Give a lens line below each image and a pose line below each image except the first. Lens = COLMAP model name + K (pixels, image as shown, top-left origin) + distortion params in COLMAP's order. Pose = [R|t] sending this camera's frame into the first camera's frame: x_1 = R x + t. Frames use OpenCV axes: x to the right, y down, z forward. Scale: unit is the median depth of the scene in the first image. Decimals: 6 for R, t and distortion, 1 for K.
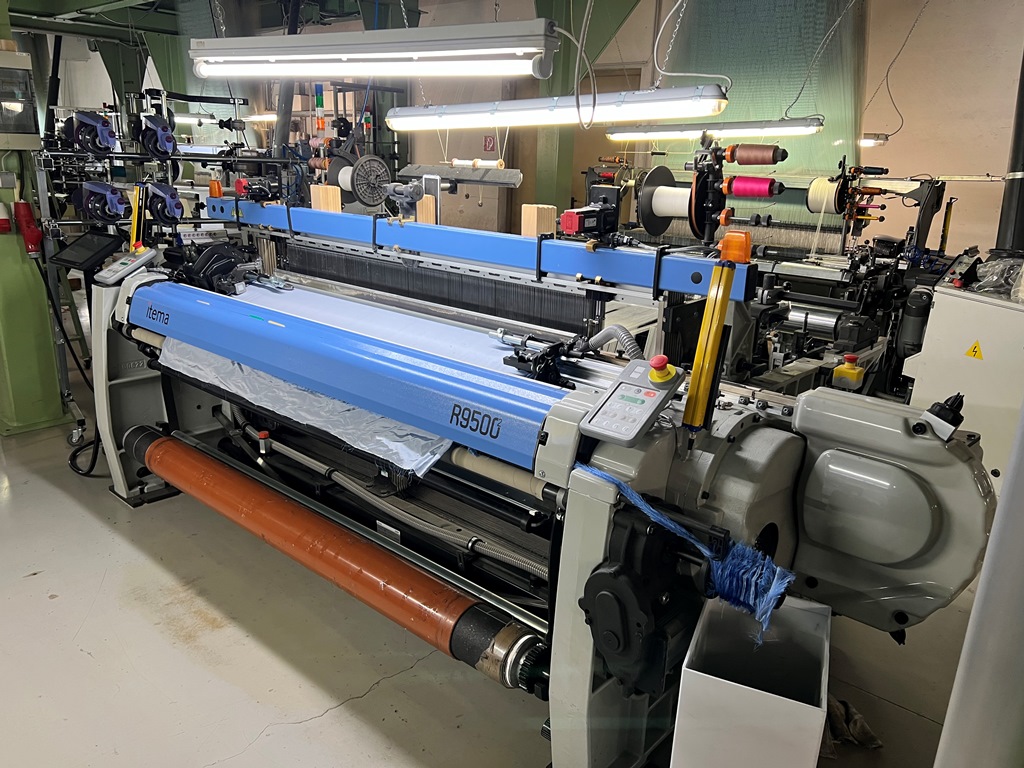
lens RADIAL K [[778.4, 0, 512.0], [0, 778.4, 384.0], [0, 0, 1]] dist [0.063882, -0.097782]
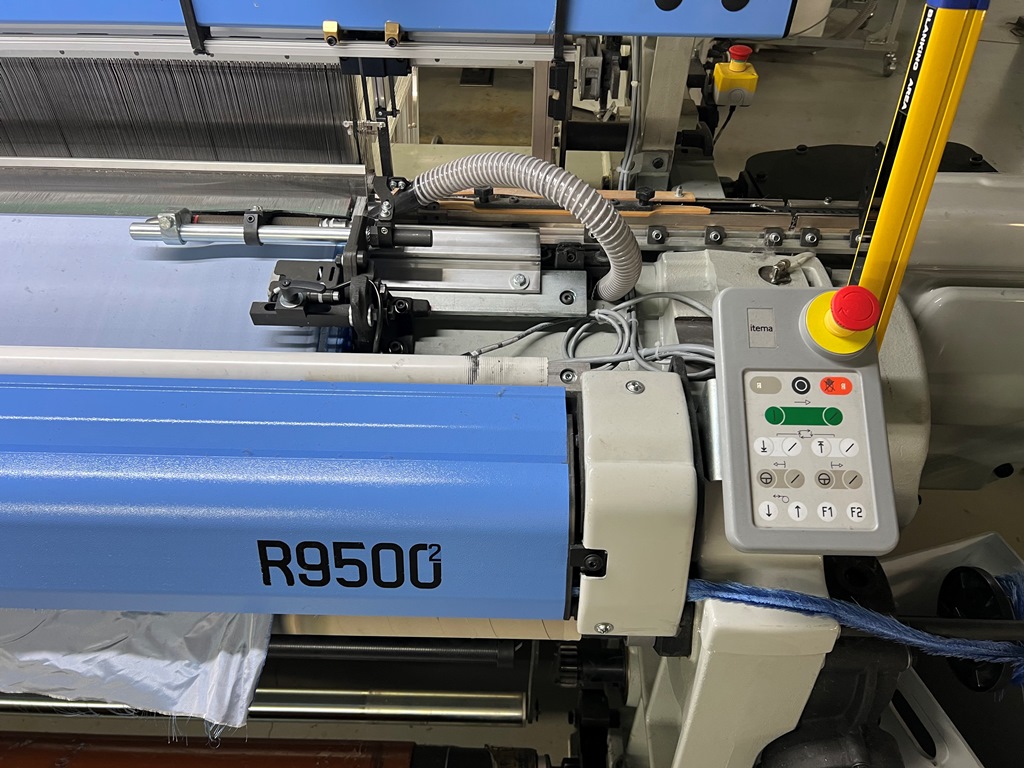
lens RADIAL K [[778.4, 0, 512.0], [0, 778.4, 384.0], [0, 0, 1]] dist [0.063882, -0.097782]
pose [[0.760492, -0.461535, 0.456768, -0.116790], [0.196515, 0.834024, 0.515543, -0.196976], [-0.618897, -0.302305, 0.724968, 0.693646]]
